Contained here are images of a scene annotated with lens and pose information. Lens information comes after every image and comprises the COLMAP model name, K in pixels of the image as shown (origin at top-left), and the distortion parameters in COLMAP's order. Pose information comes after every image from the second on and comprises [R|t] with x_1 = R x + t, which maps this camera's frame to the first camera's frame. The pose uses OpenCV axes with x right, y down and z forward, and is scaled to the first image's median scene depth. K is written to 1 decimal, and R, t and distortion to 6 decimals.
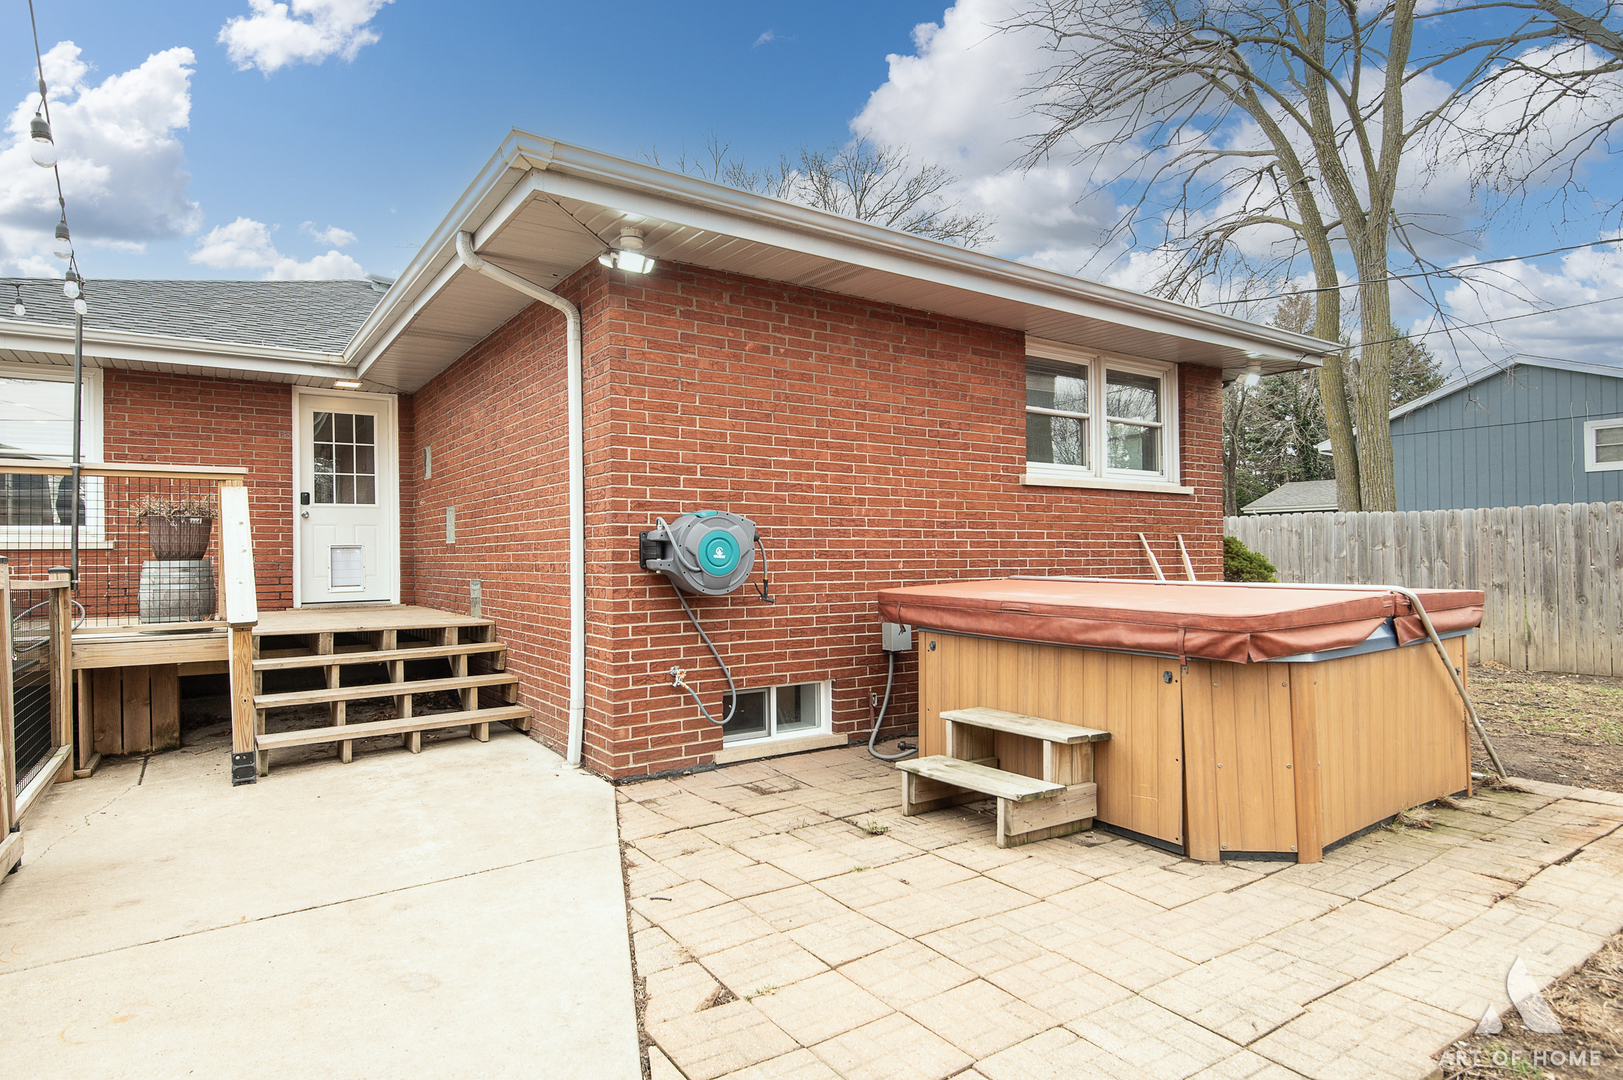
lens RADIAL K [[884.5, 0, 802.2], [0, 884.5, 546.8], [0, 0, 1]] dist [-0.004644, -0.002050]
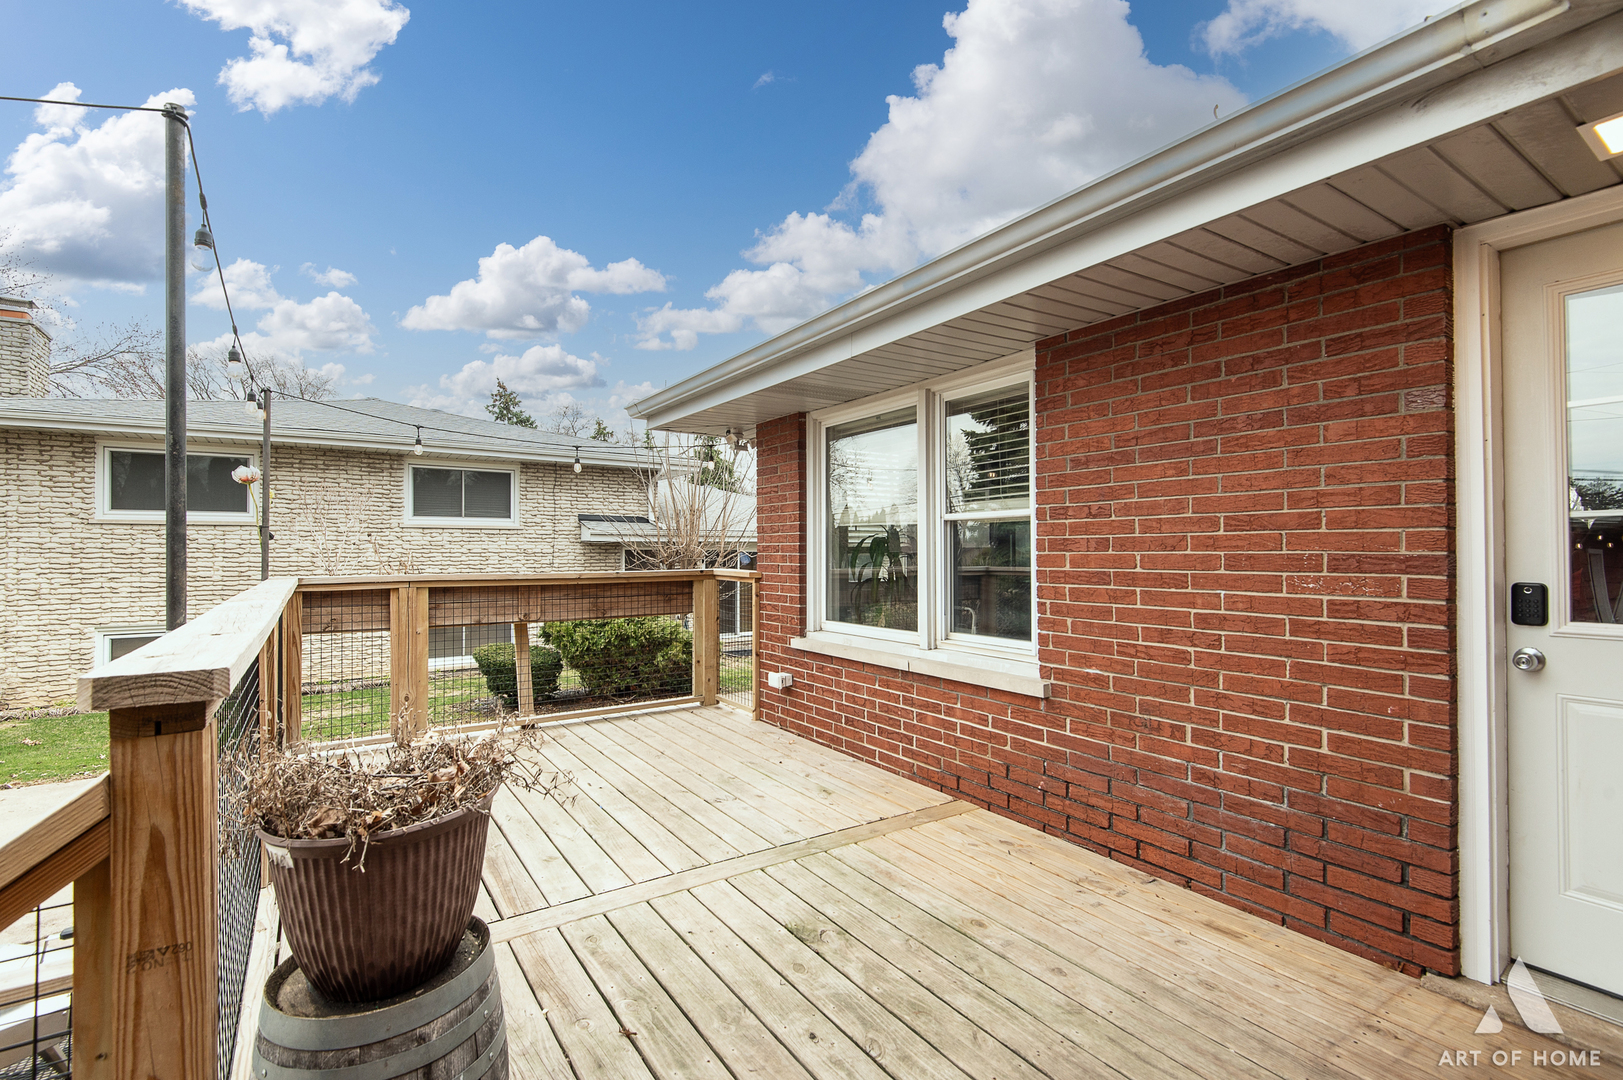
lens RADIAL K [[732.4, 0, 809.9], [0, 732.4, 542.6], [0, 0, 1]] dist [0.015595, -0.005509]
pose [[-0.001181, 0.004758, -0.999988, -0.325508], [0.020278, 0.999783, 0.004733, -0.081961], [0.999794, -0.020272, -0.001278, 0.777979]]
